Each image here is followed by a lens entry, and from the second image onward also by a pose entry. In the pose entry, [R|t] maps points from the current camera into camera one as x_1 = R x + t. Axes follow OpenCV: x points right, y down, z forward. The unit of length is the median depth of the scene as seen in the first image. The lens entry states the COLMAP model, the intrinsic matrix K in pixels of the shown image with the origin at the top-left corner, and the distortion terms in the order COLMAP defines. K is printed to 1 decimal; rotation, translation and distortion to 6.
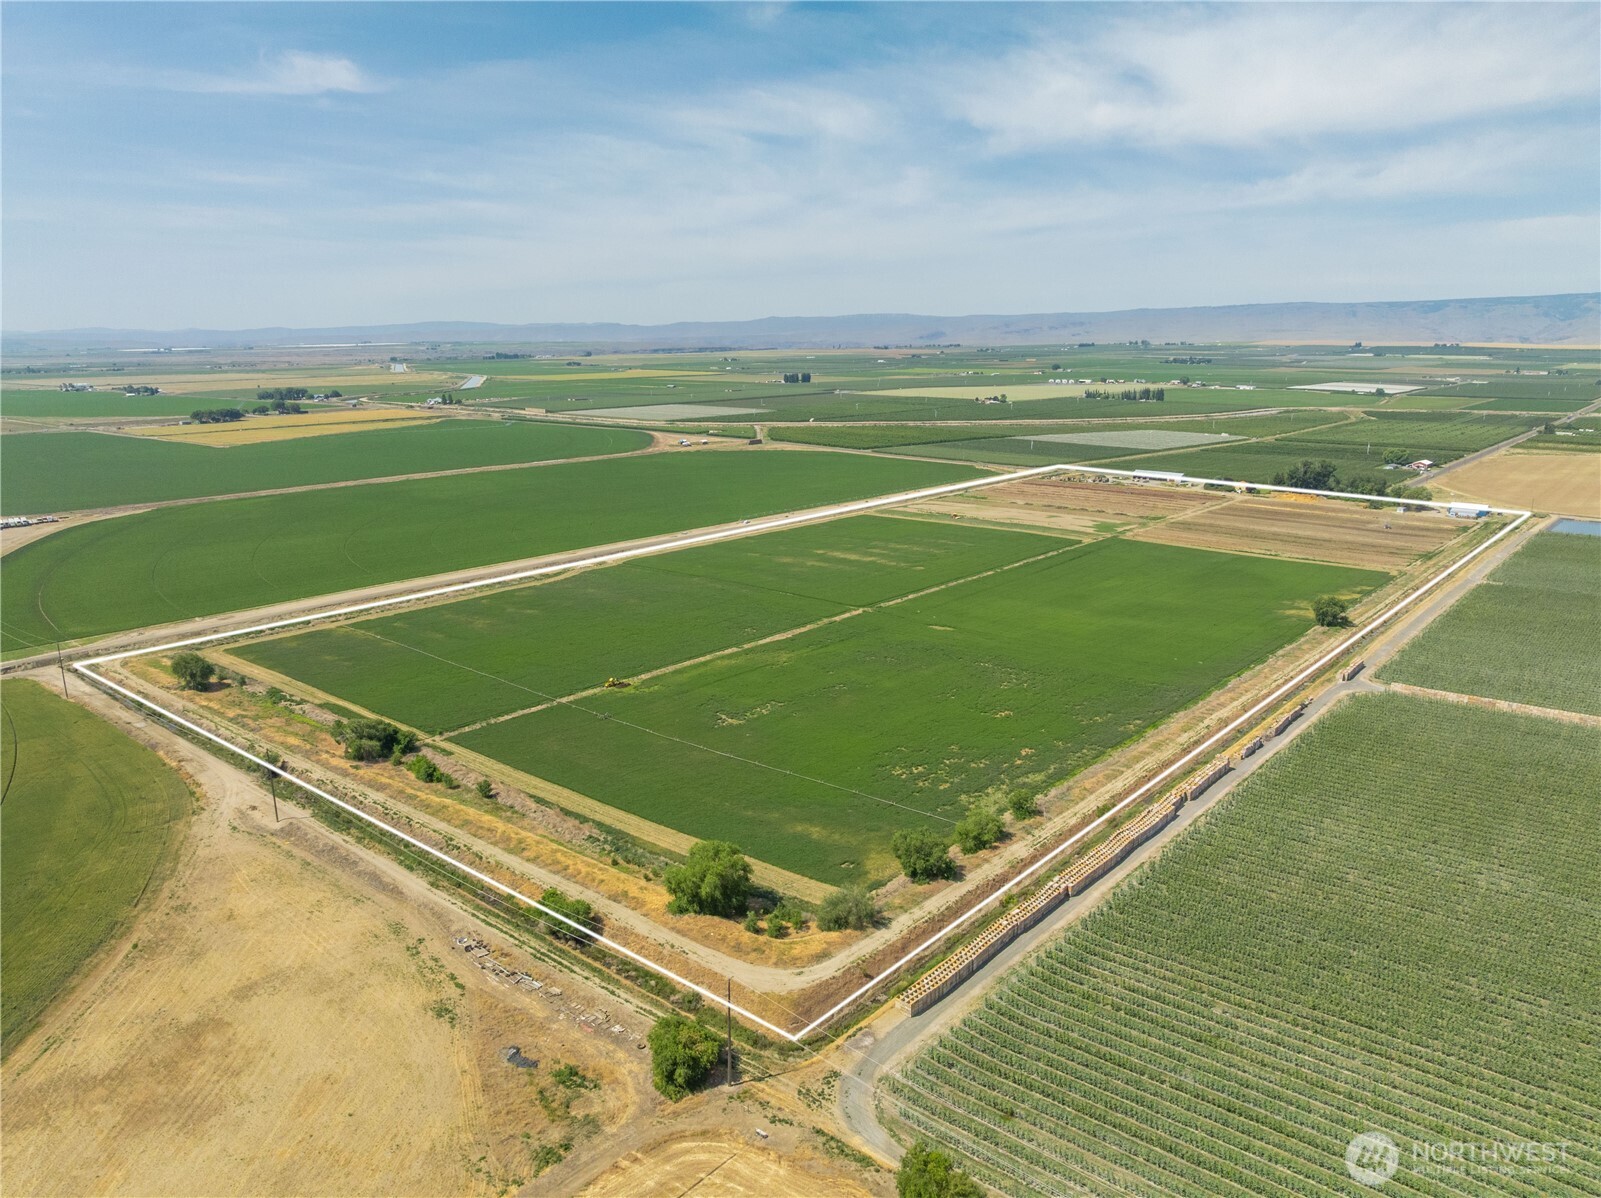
lens RADIAL K [[1128.7, 0, 802.0], [0, 1128.7, 597.5], [0, 0, 1]] dist [-0.035579, -0.002214]
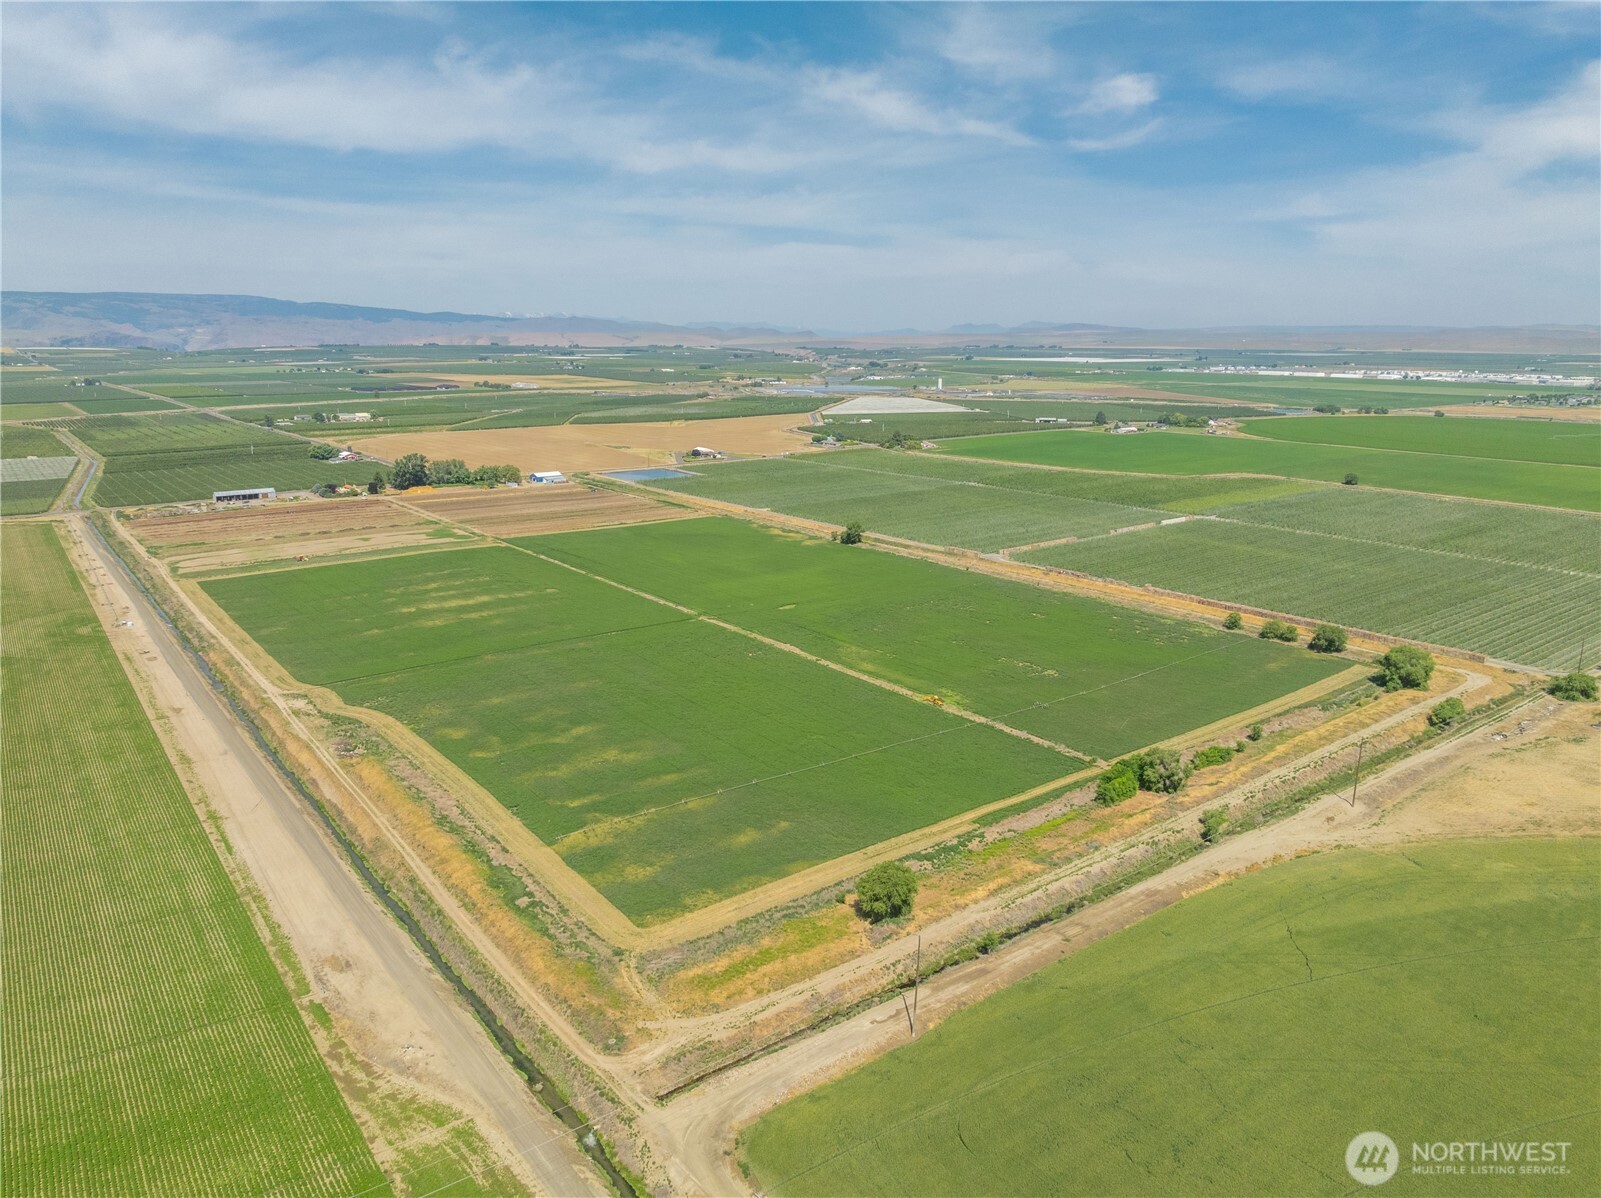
lens RADIAL K [[1128.7, 0, 802.0], [0, 1128.7, 597.5], [0, 0, 1]] dist [-0.035579, -0.002214]
pose [[0.203377, -0.216865, 0.954781, -0.932636], [0.218547, 0.960613, 0.171637, -0.169456], [-0.954398, 0.173758, 0.242762, 0.736935]]
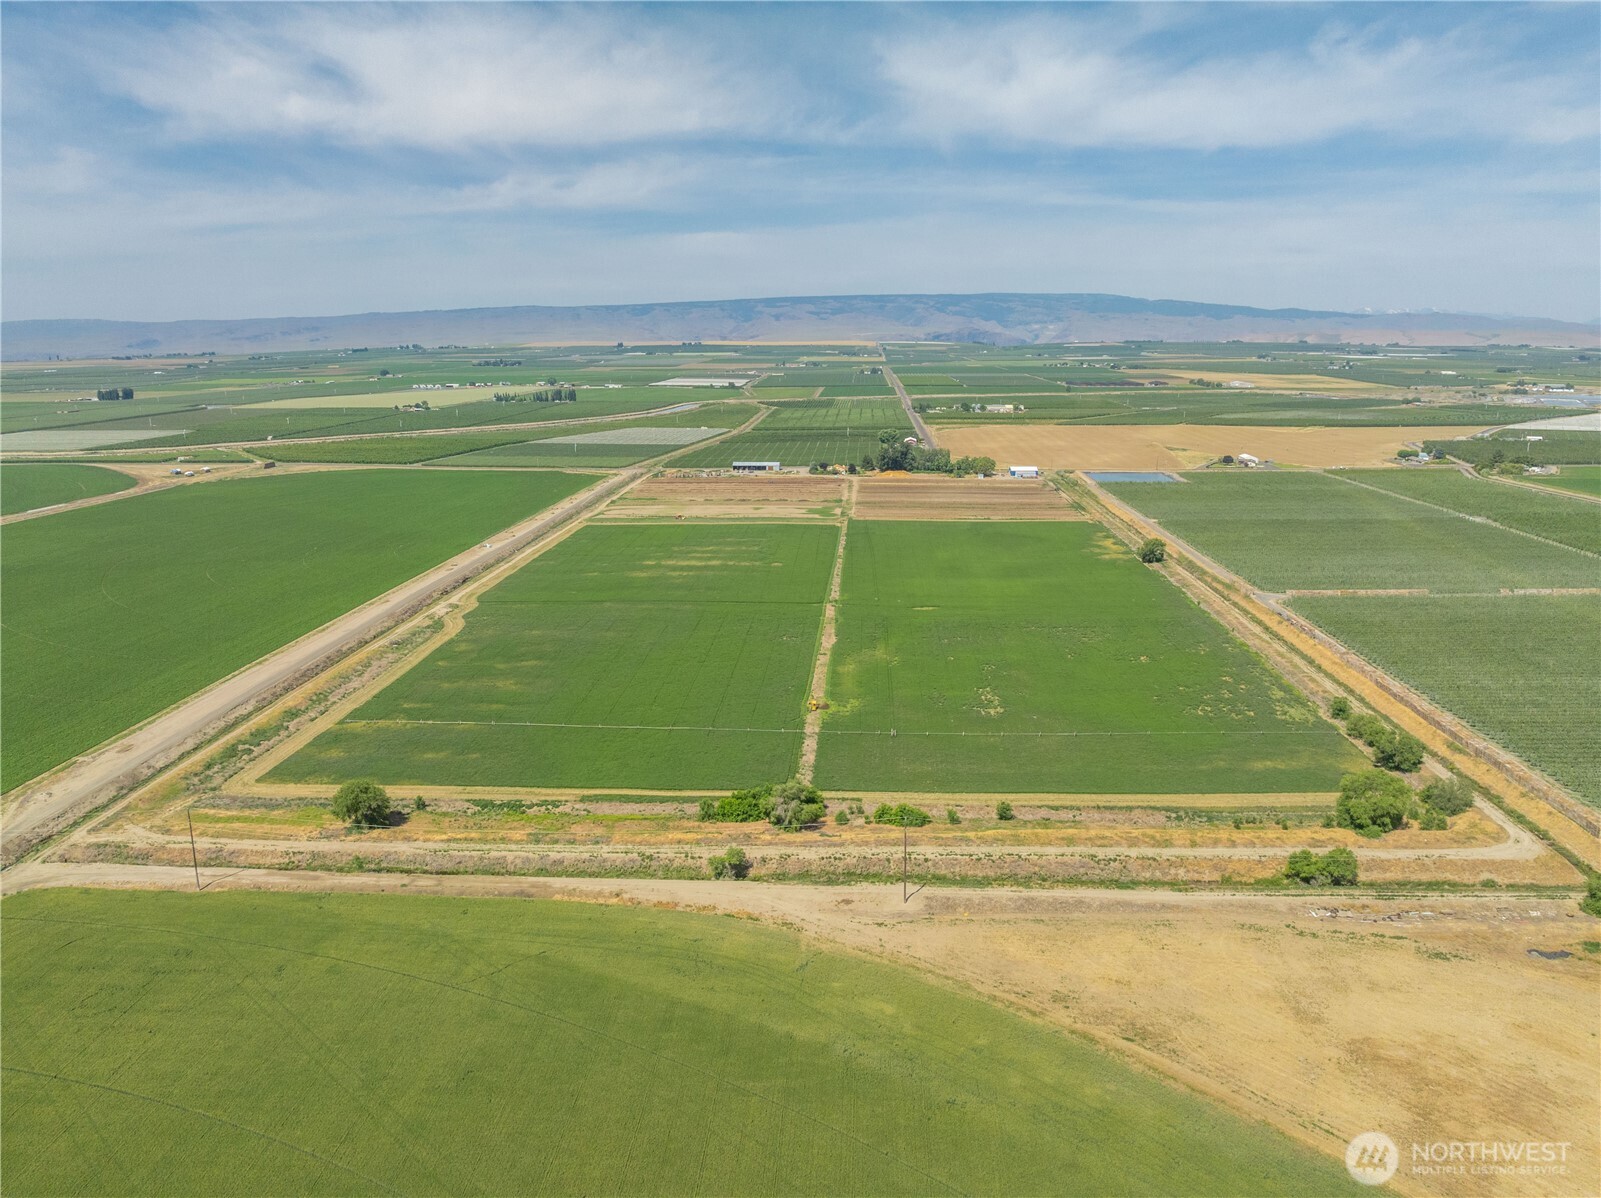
lens RADIAL K [[1115.5, 0, 803.3], [0, 1115.5, 639.7], [0, 0, 1]] dist [-0.034169, 0.000064]
pose [[0.793881, -0.162101, 0.586069, -0.609861], [0.141374, 0.986605, 0.081382, -0.047394], [-0.591411, 0.018247, 0.806164, 0.218970]]
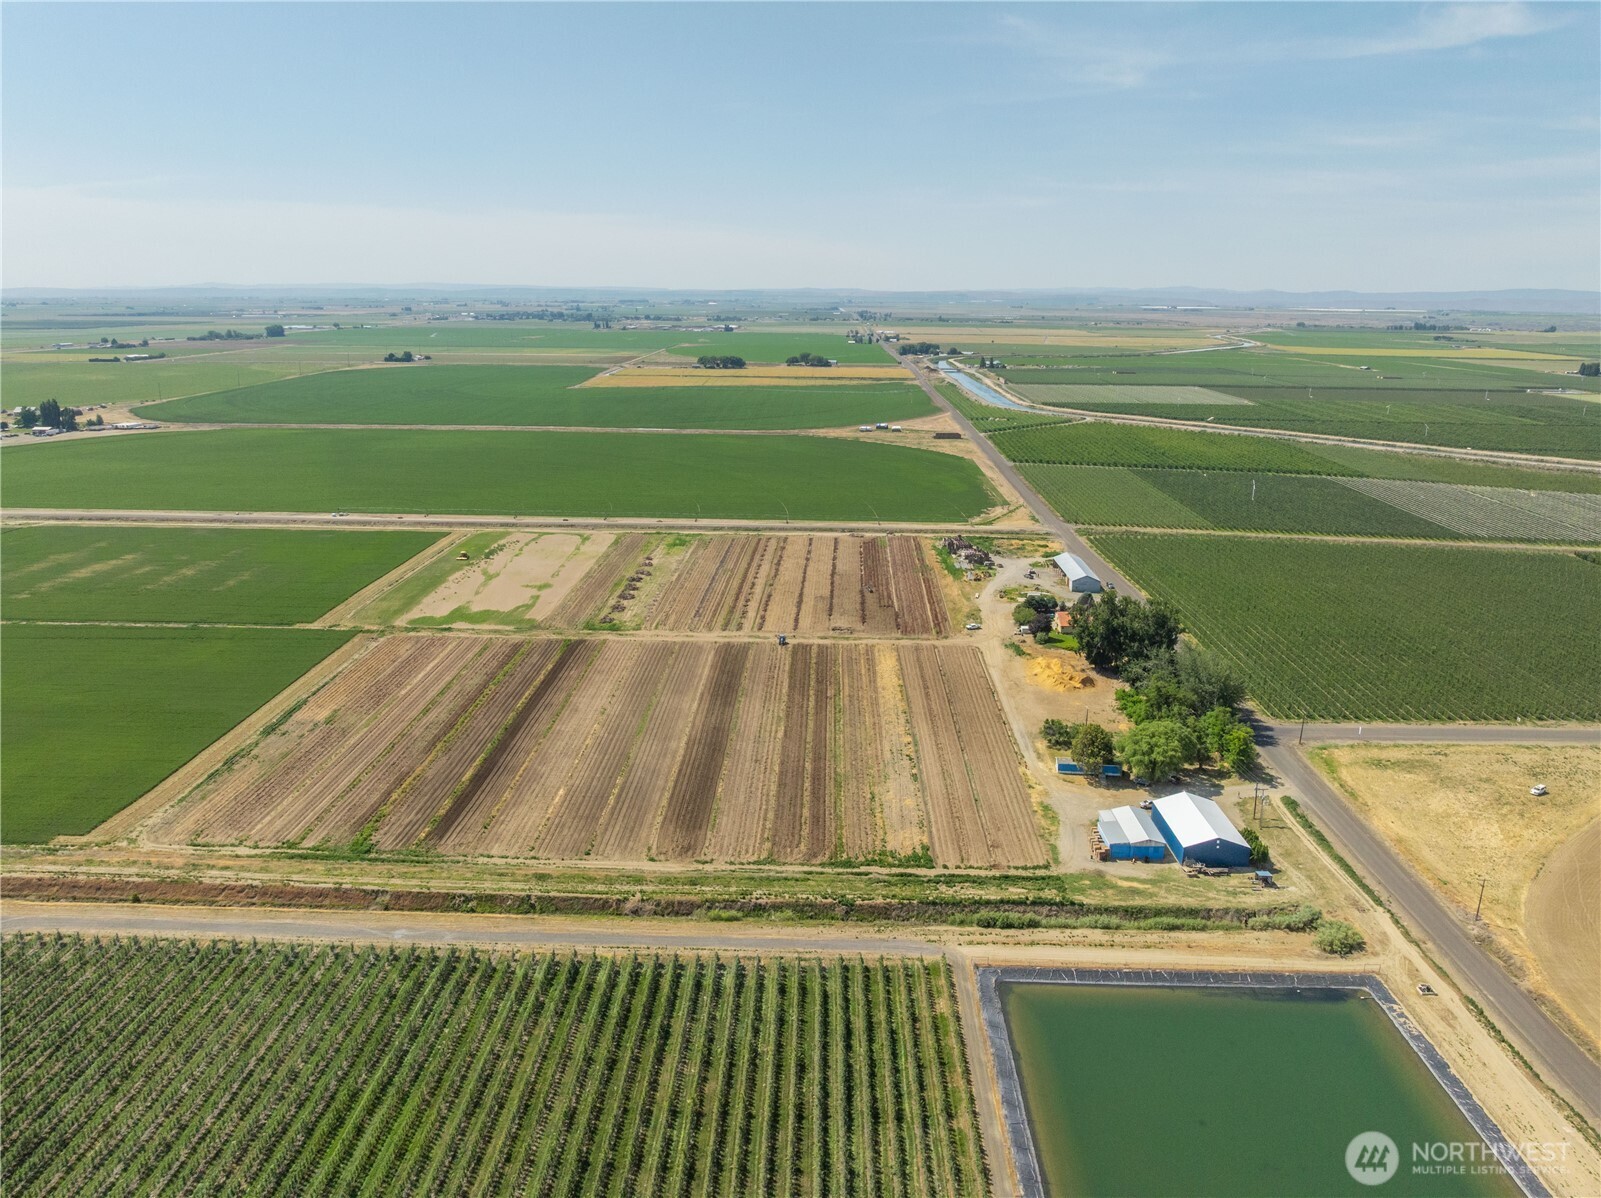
lens RADIAL K [[1123.6, 0, 801.1], [0, 1123.6, 608.5], [0, 0, 1]] dist [-0.035002, -0.000900]
pose [[0.632119, 0.219447, -0.743148, 1.247012], [-0.188649, 0.973786, 0.127089, -0.266970], [0.751556, 0.059859, 0.656947, 1.150072]]
